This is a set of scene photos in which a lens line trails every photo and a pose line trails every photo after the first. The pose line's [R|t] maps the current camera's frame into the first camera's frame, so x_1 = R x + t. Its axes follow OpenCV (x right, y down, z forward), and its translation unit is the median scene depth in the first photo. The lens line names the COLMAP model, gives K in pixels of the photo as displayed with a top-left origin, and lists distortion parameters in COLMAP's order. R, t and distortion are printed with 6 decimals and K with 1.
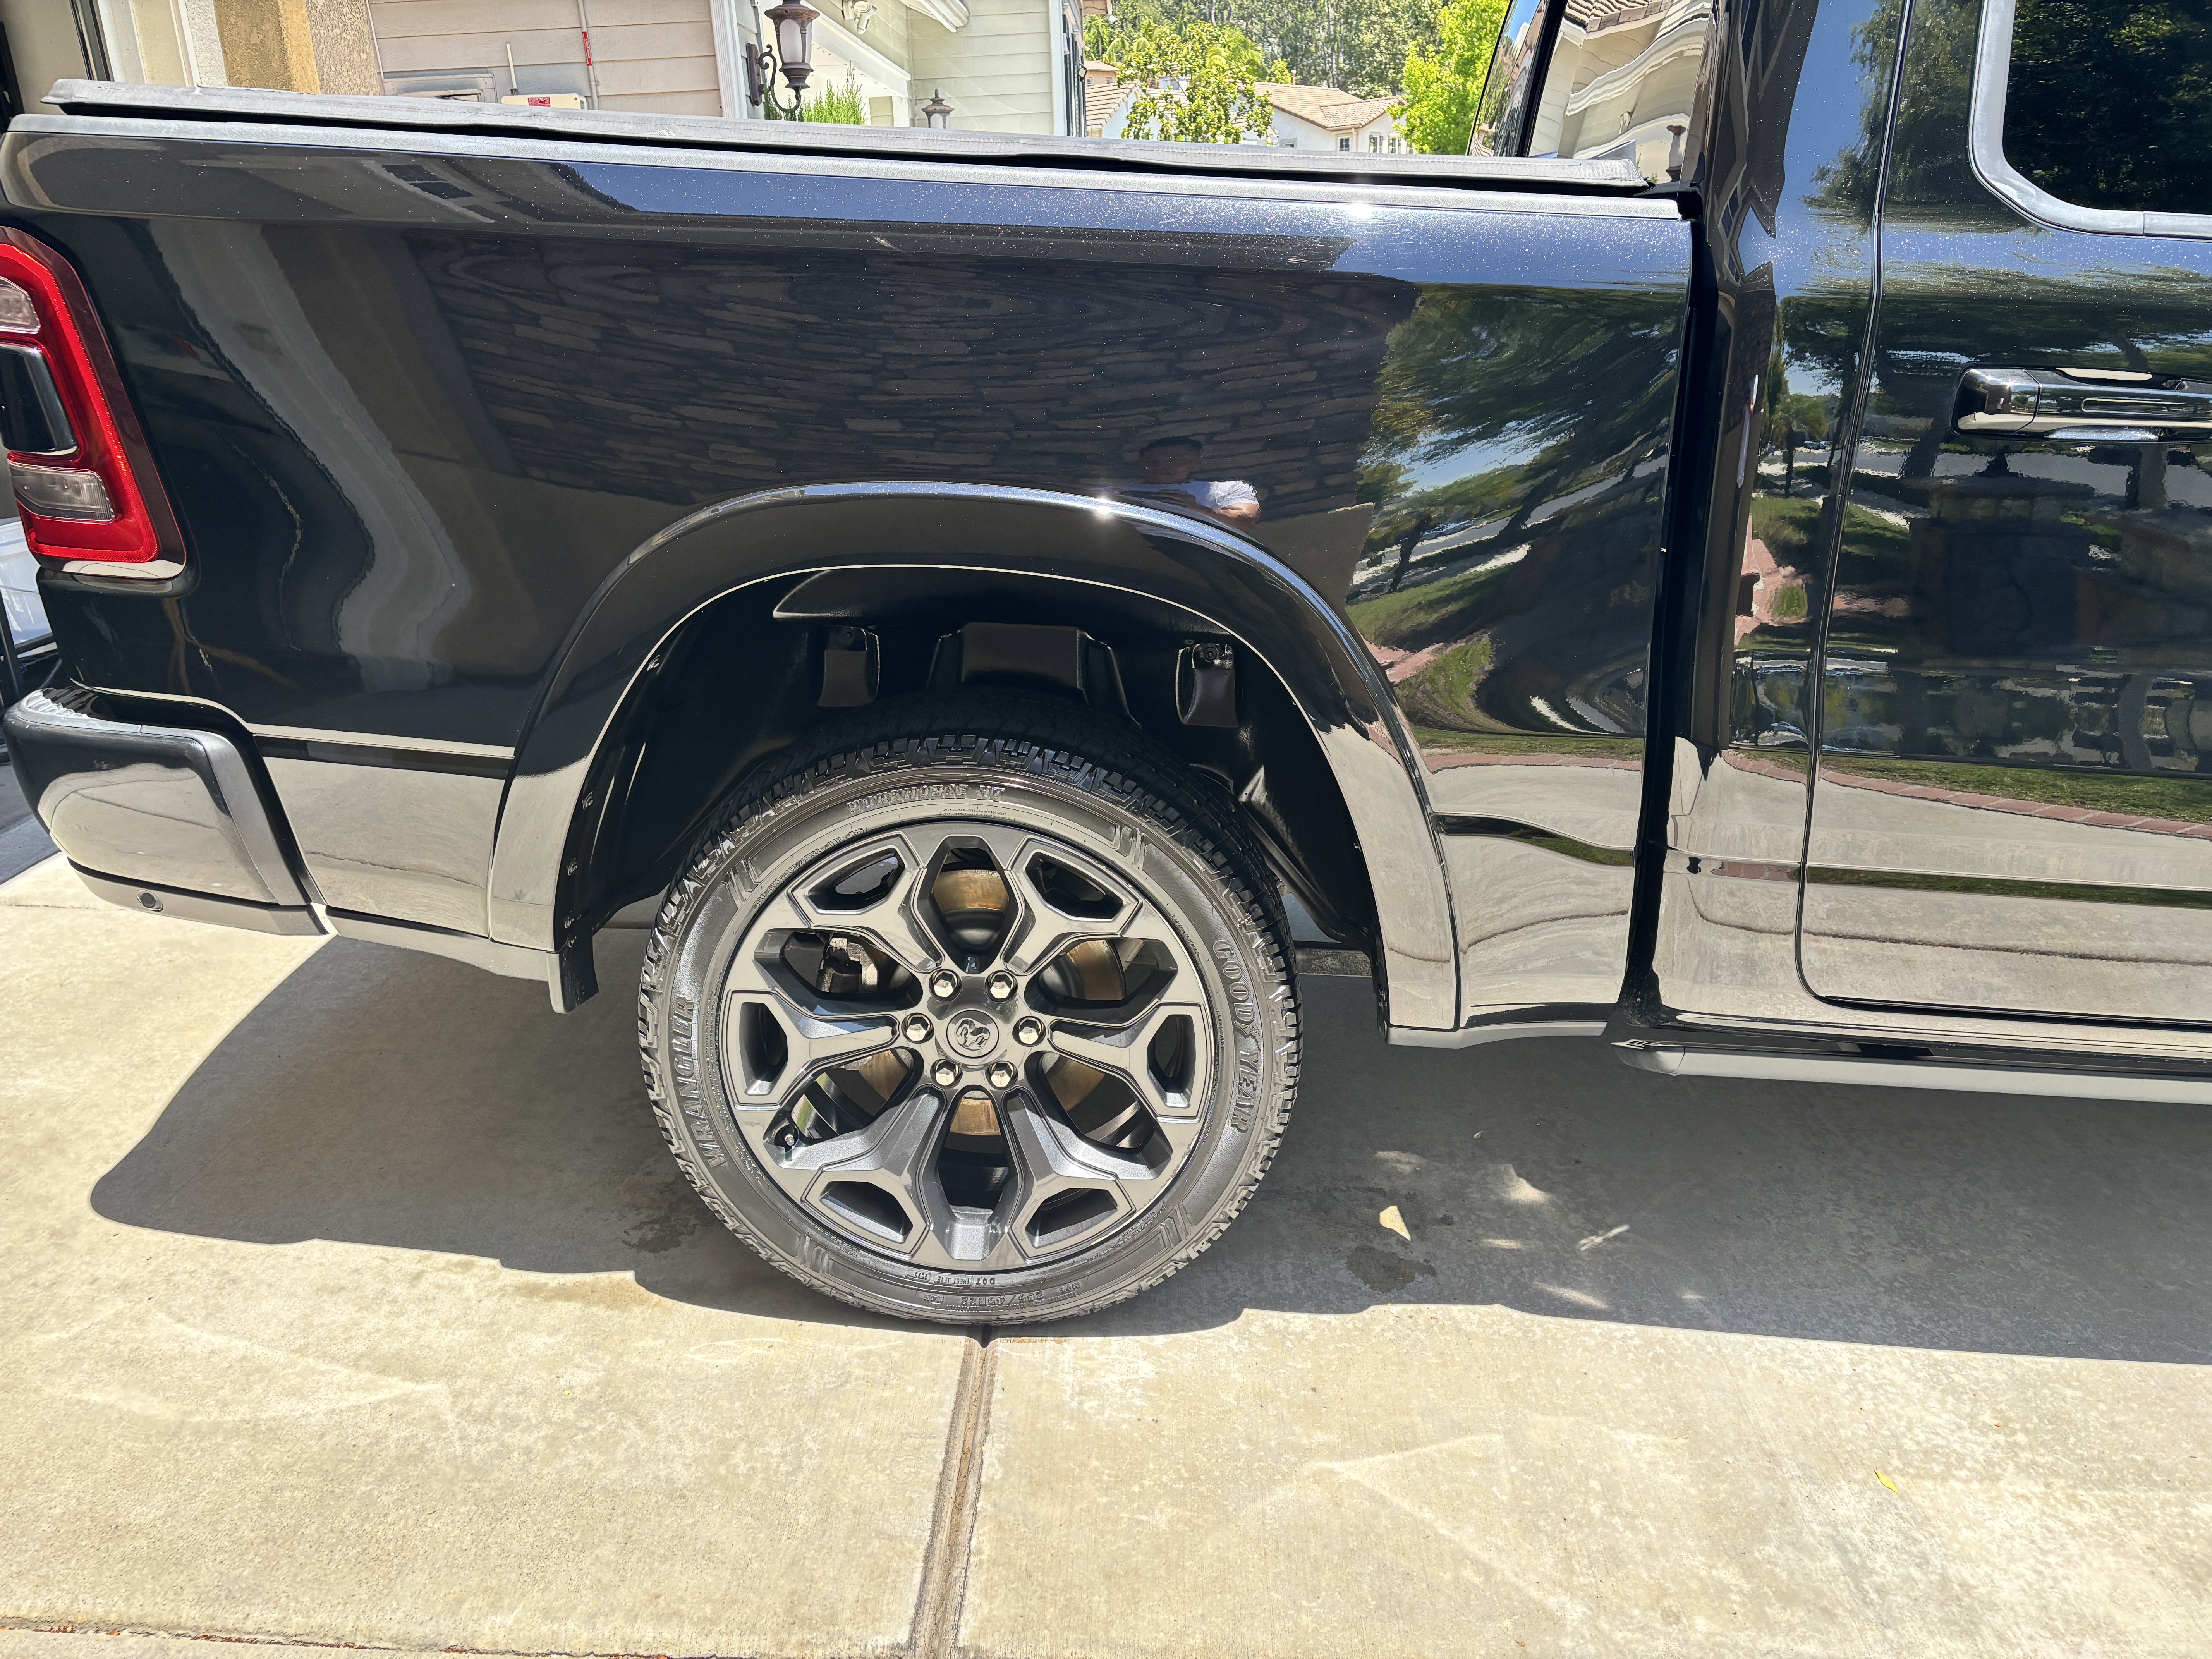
lens RADIAL K [[1687.8, 0, 1108.4], [0, 1687.8, 816.9], [0, 0, 1]] dist [0.058583, -0.059084]
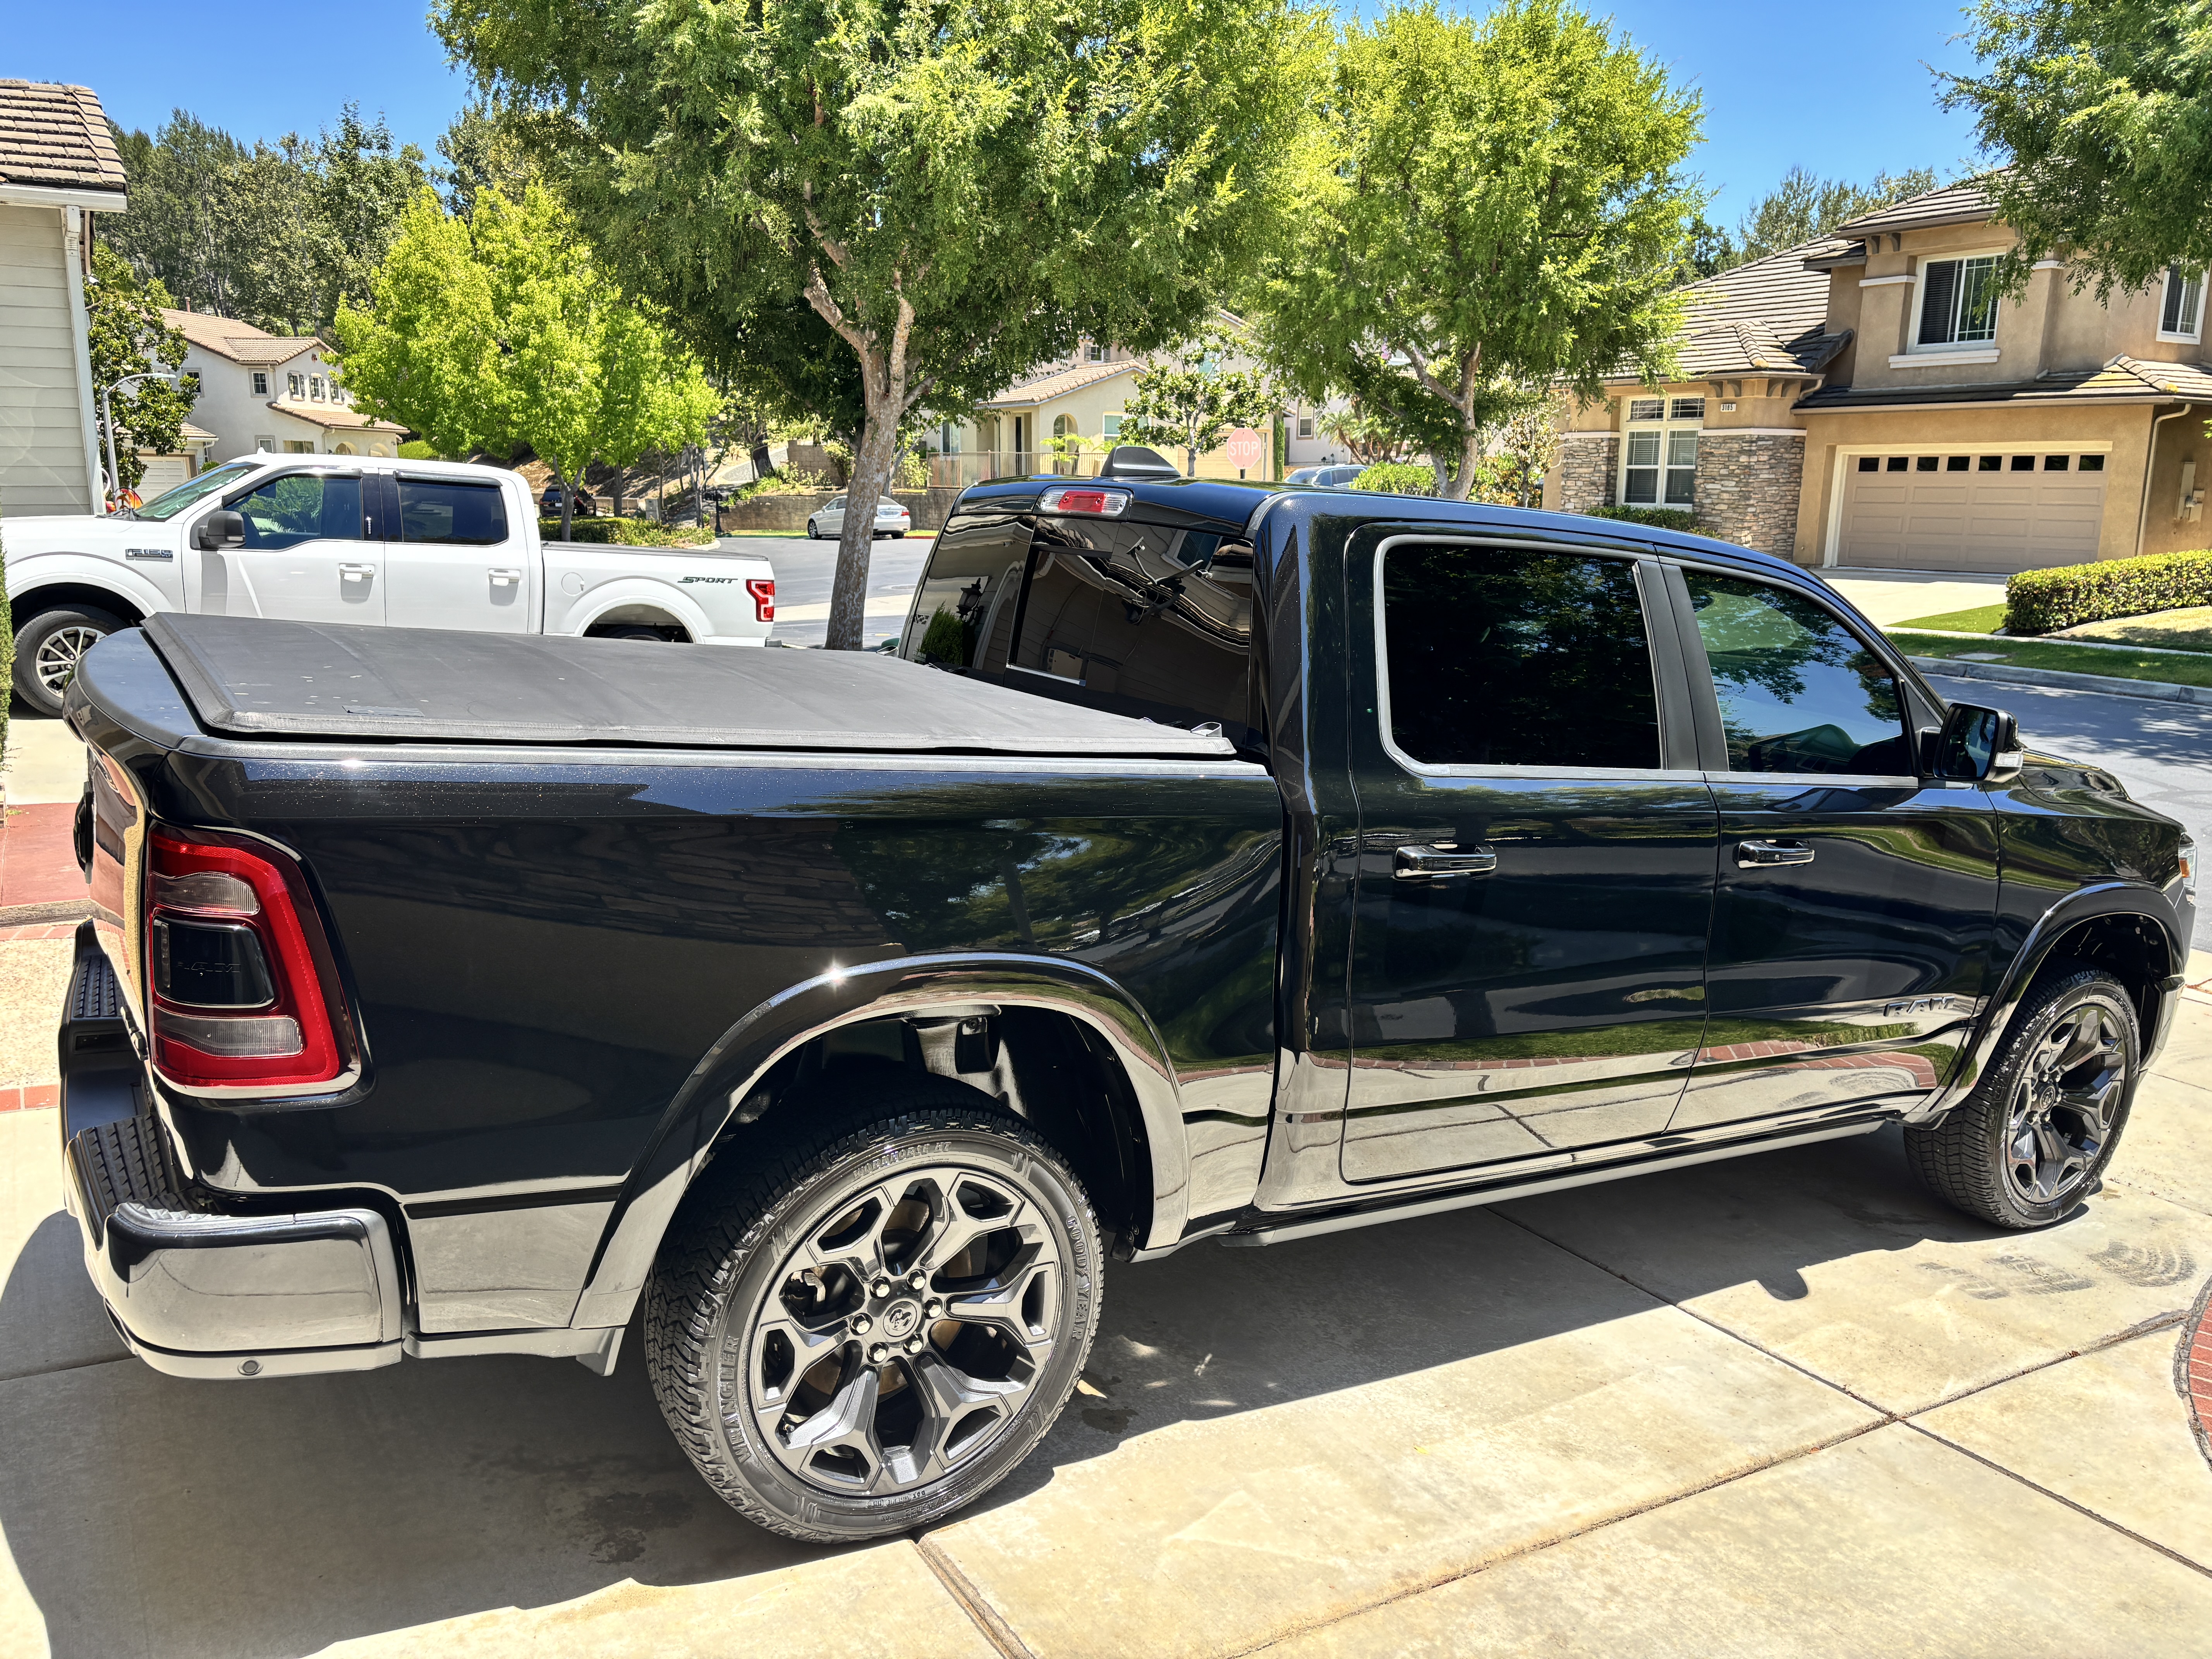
lens RADIAL K [[1687.8, 0, 1113.1], [0, 1687.8, 829.7], [0, 0, 1]] dist [0.058583, -0.059084]
pose [[0.819226, -0.066078, 0.569652, -0.727569], [0.134413, 0.987794, -0.078719, -0.143406], [-0.557497, 0.141058, 0.818108, -0.337471]]
